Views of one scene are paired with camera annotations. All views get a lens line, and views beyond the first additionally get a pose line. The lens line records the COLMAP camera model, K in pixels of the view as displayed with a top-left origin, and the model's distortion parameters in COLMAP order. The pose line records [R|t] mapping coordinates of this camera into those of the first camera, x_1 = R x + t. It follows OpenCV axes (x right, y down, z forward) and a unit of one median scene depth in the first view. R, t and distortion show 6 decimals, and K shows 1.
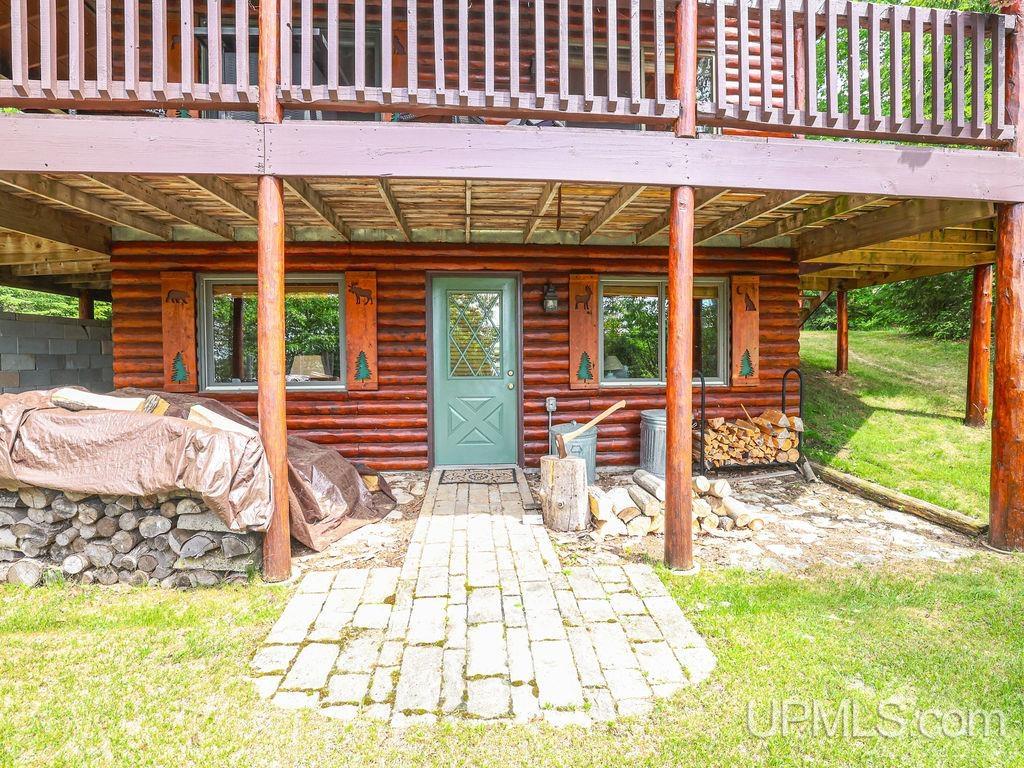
lens RADIAL K [[500.1, 0, 512.0], [0, 500.1, 384.0], [0, 0, 1]] dist [-0.031839, -0.000006]
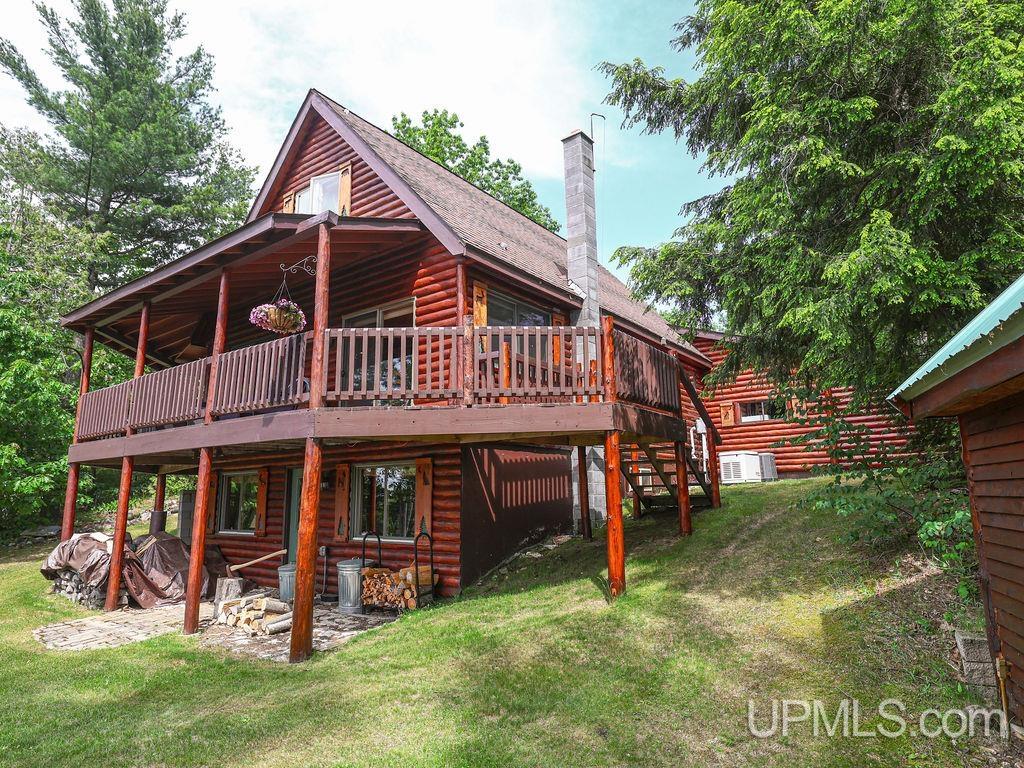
lens RADIAL K [[611.3, 0, 512.0], [0, 611.3, 384.0], [0, 0, 1]] dist [0.001356, 0.001036]
pose [[0.742118, -0.125020, -0.658506, 1.867822], [-0.032422, 0.974605, -0.221571, -0.062605], [0.669484, 0.185782, 0.719219, -0.045324]]
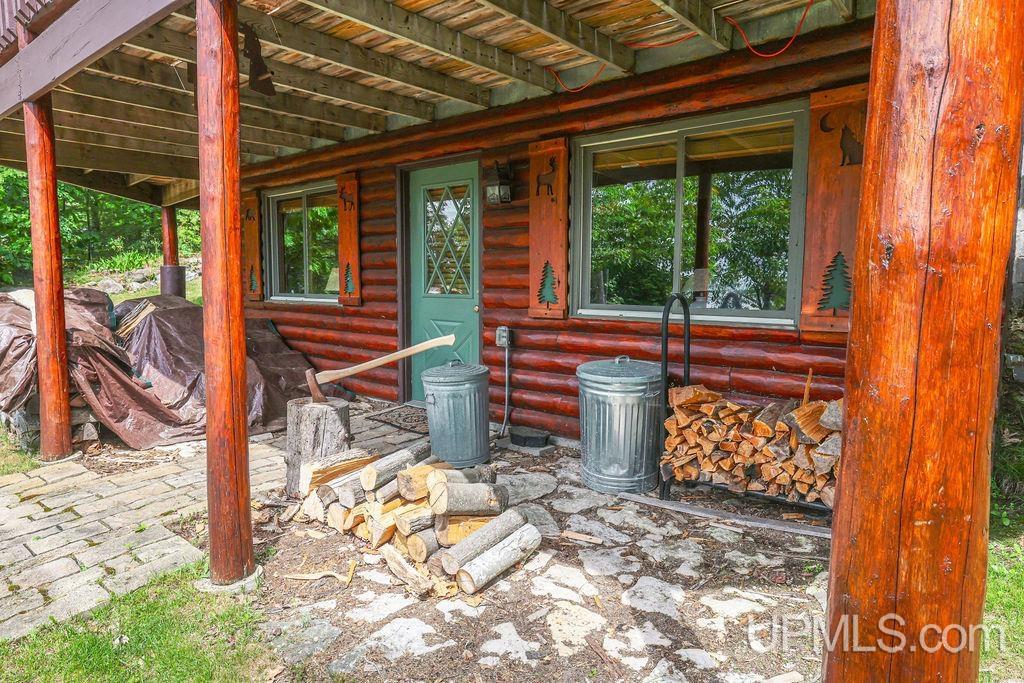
lens RADIAL K [[601.3, 0, 517.5], [0, 601.3, 328.5], [0, 0, 1]] dist [0.004047, 0.002594]
pose [[0.717806, 0.066025, -0.693106, 0.705736], [-0.051480, 0.997802, 0.041736, -0.007342], [0.694338, 0.005723, 0.719627, 0.429145]]
